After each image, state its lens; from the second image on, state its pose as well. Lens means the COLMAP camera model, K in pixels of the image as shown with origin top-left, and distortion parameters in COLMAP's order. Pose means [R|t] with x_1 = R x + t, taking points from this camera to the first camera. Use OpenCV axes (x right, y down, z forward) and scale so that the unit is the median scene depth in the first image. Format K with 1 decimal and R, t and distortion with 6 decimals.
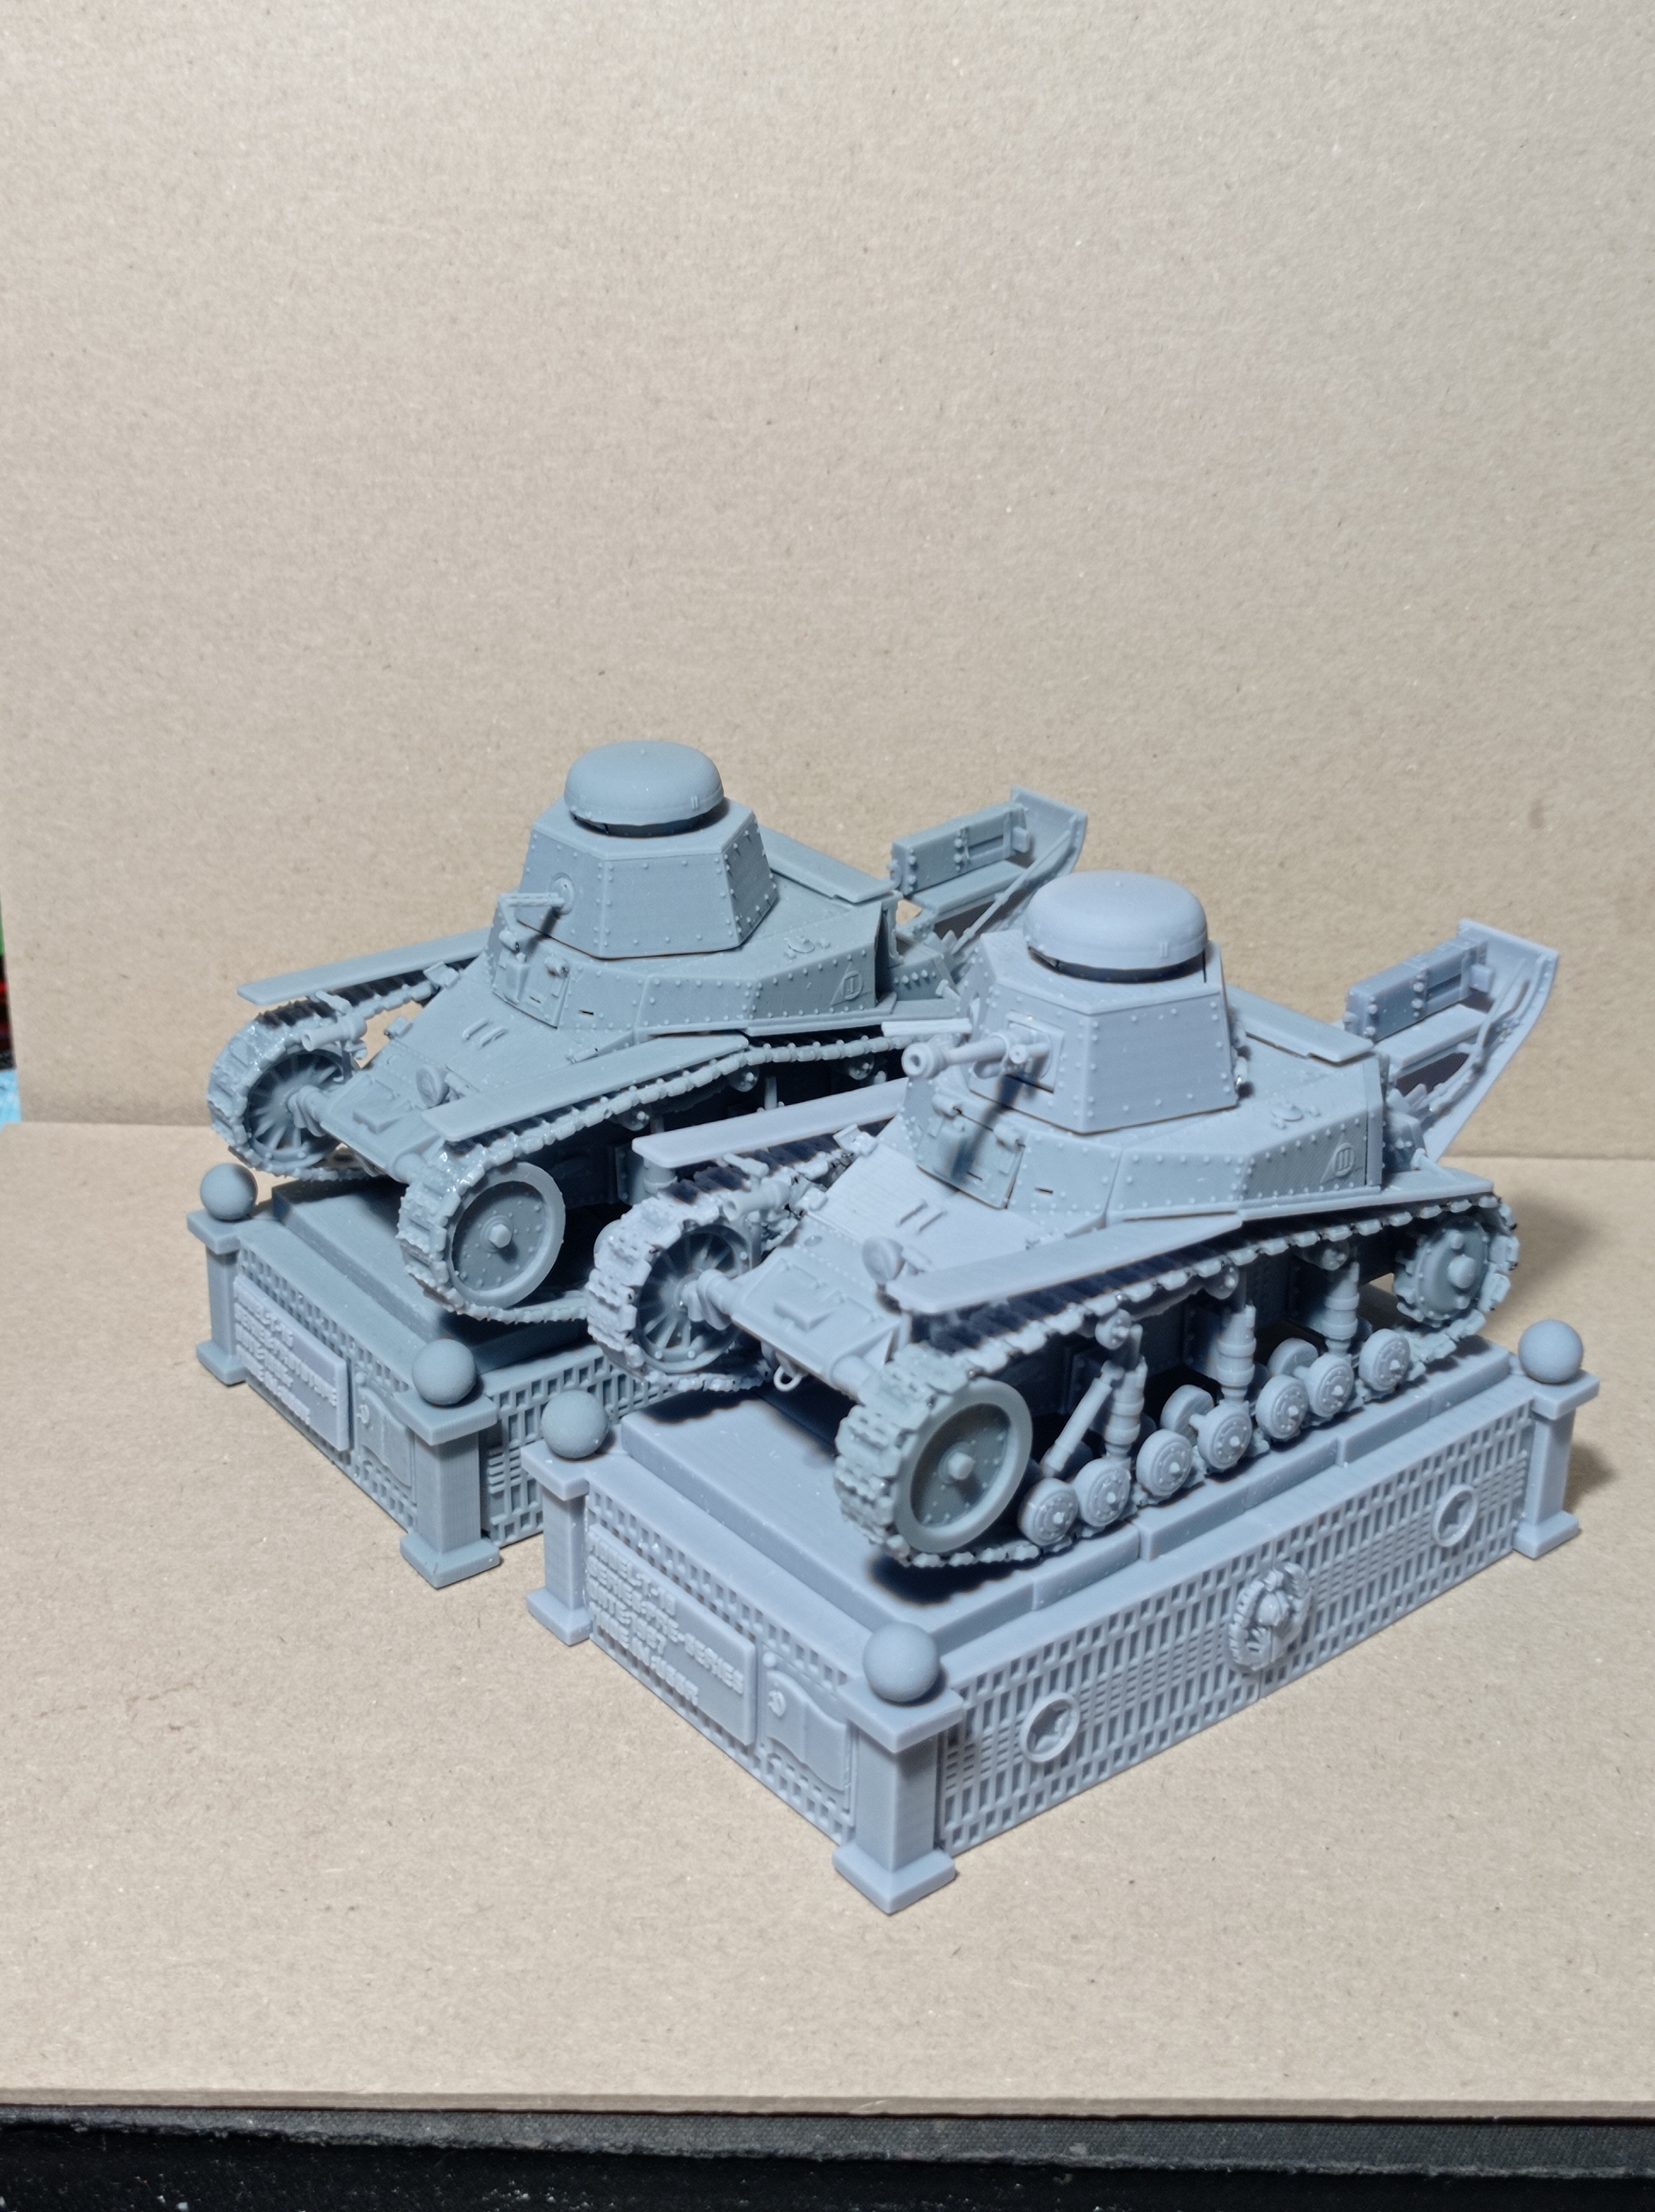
lens RADIAL K [[2842.0, 0, 745.0], [0, 2842.0, 1110.5], [0, 0, 1]] dist [0.039335, -0.147572]
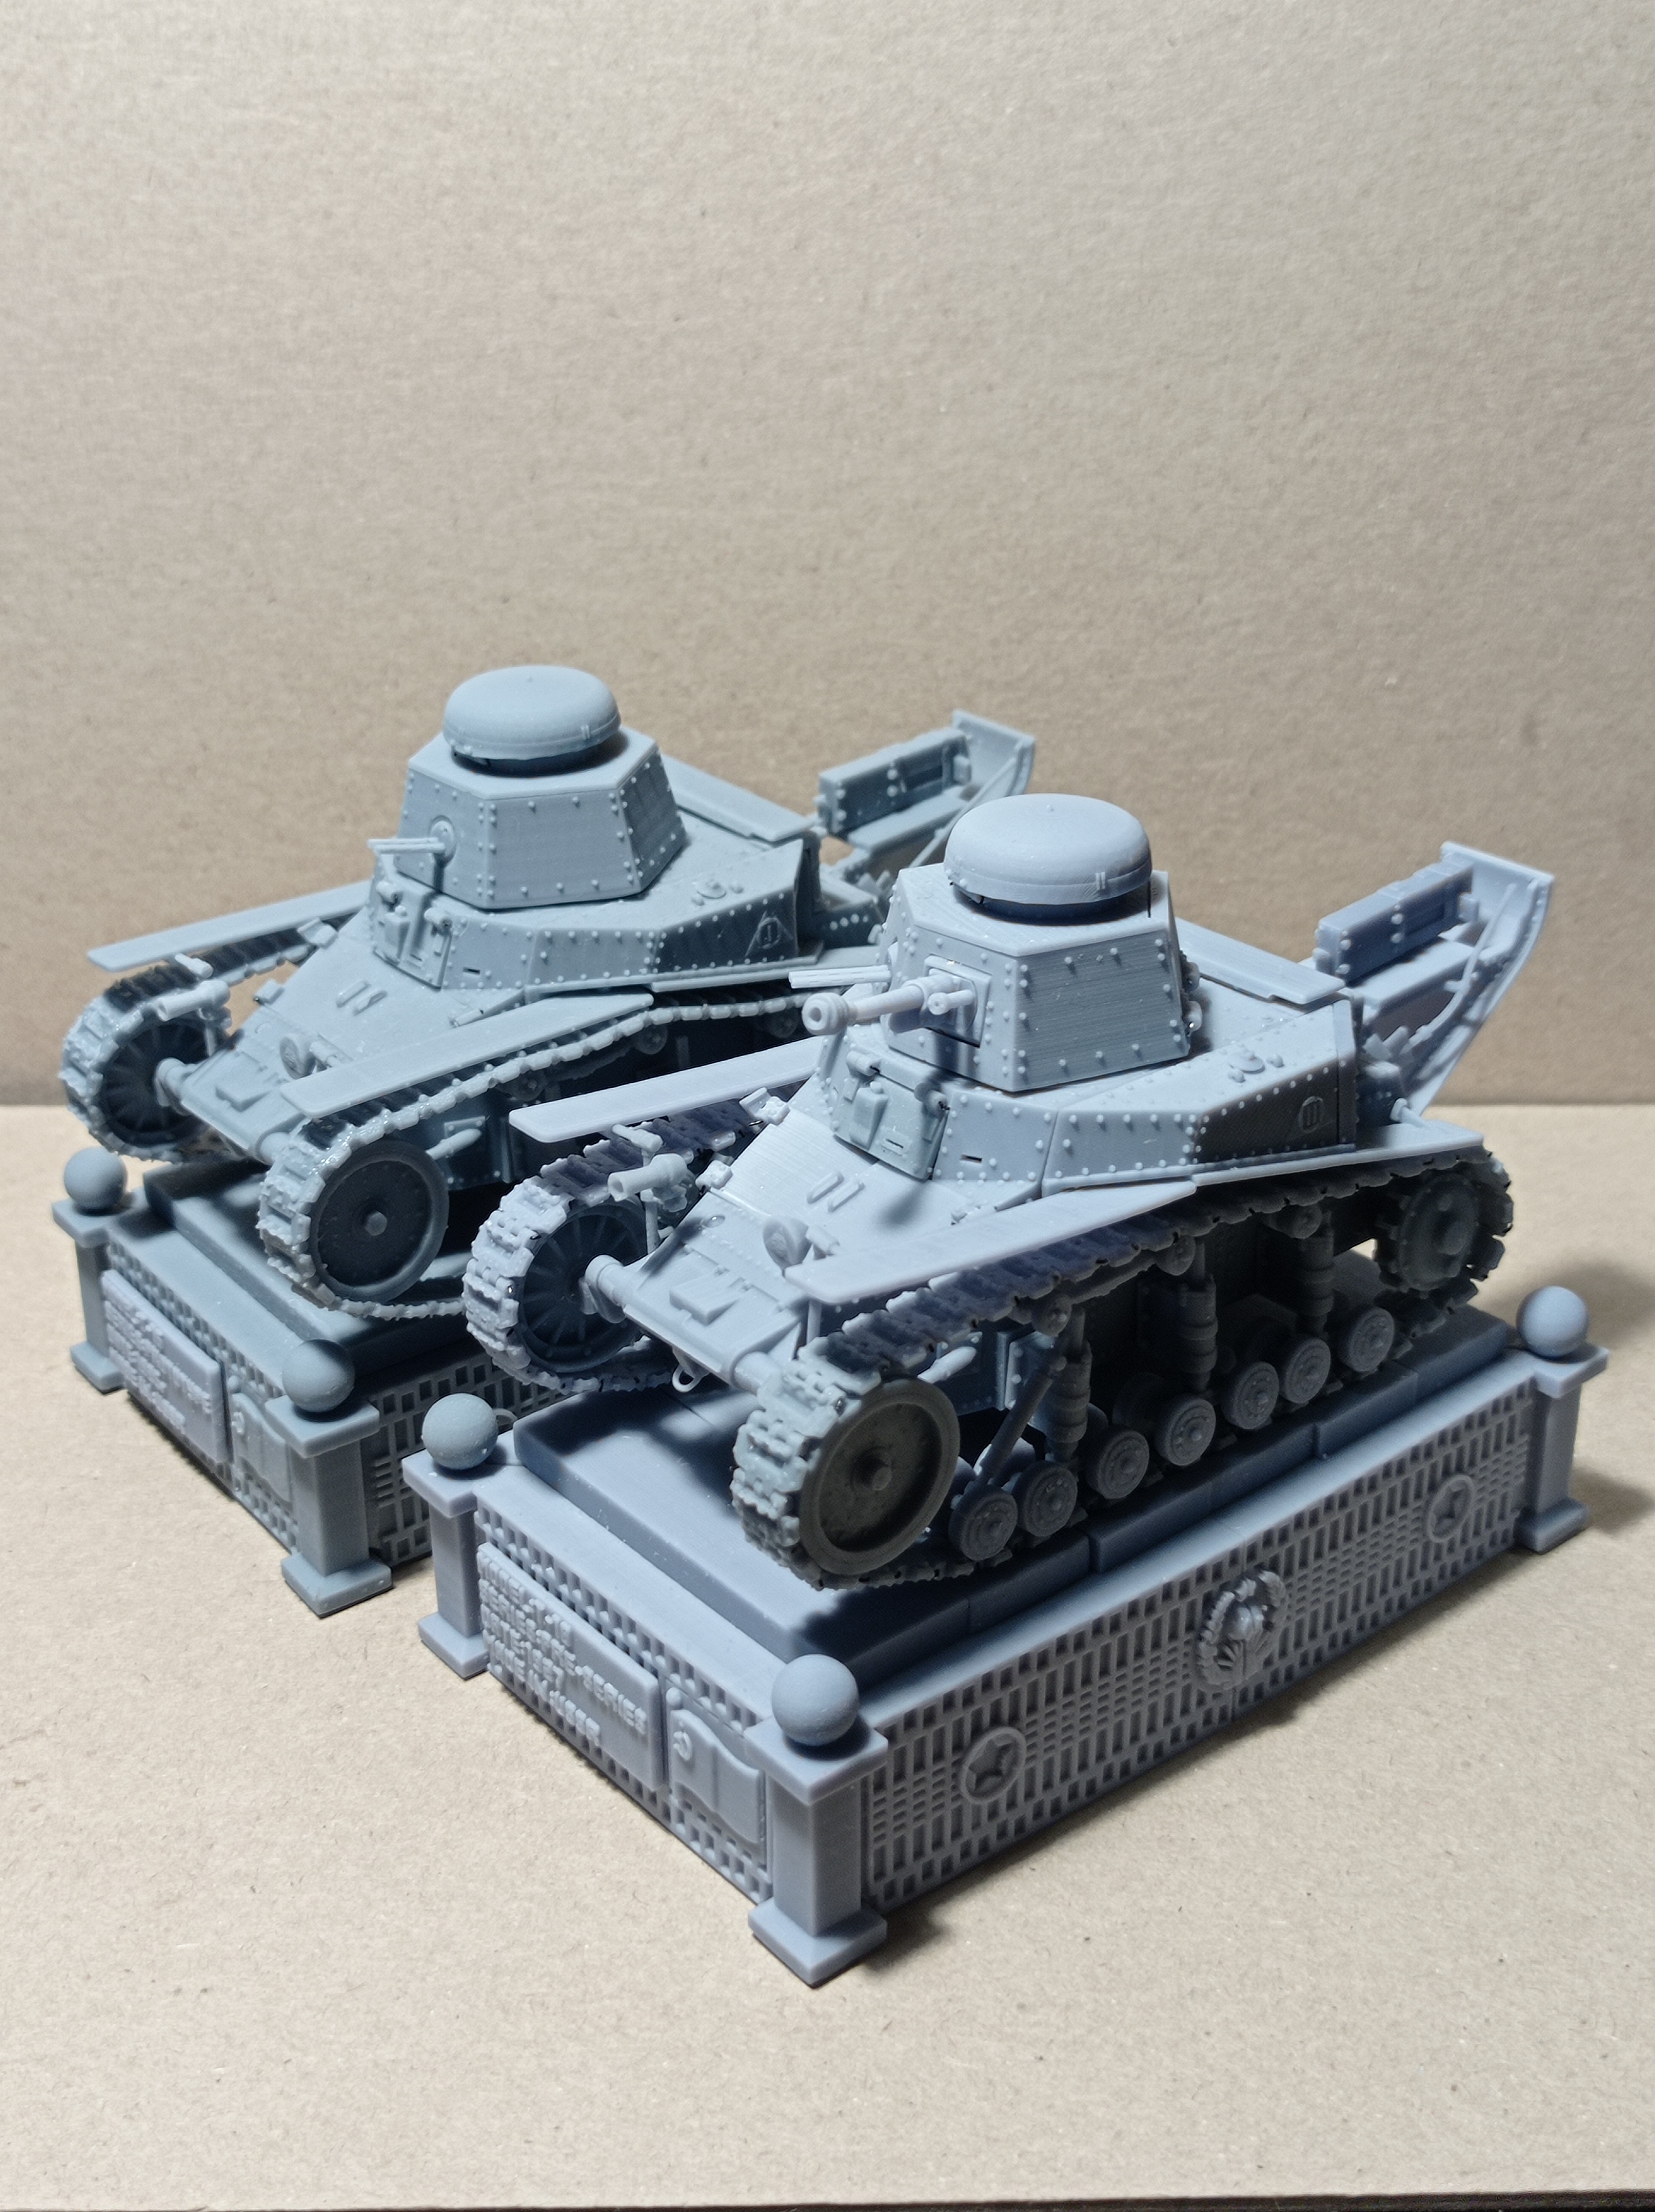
lens RADIAL K [[2802.7, 0, 787.4], [0, 2802.7, 1103.9], [0, 0, 1]] dist [0.006338, -0.048778]
pose [[0.999700, -0.024402, 0.002323, 0.039400], [0.024376, 0.999648, 0.010488, 0.000759], [-0.002578, -0.010428, 0.999942, 0.112676]]
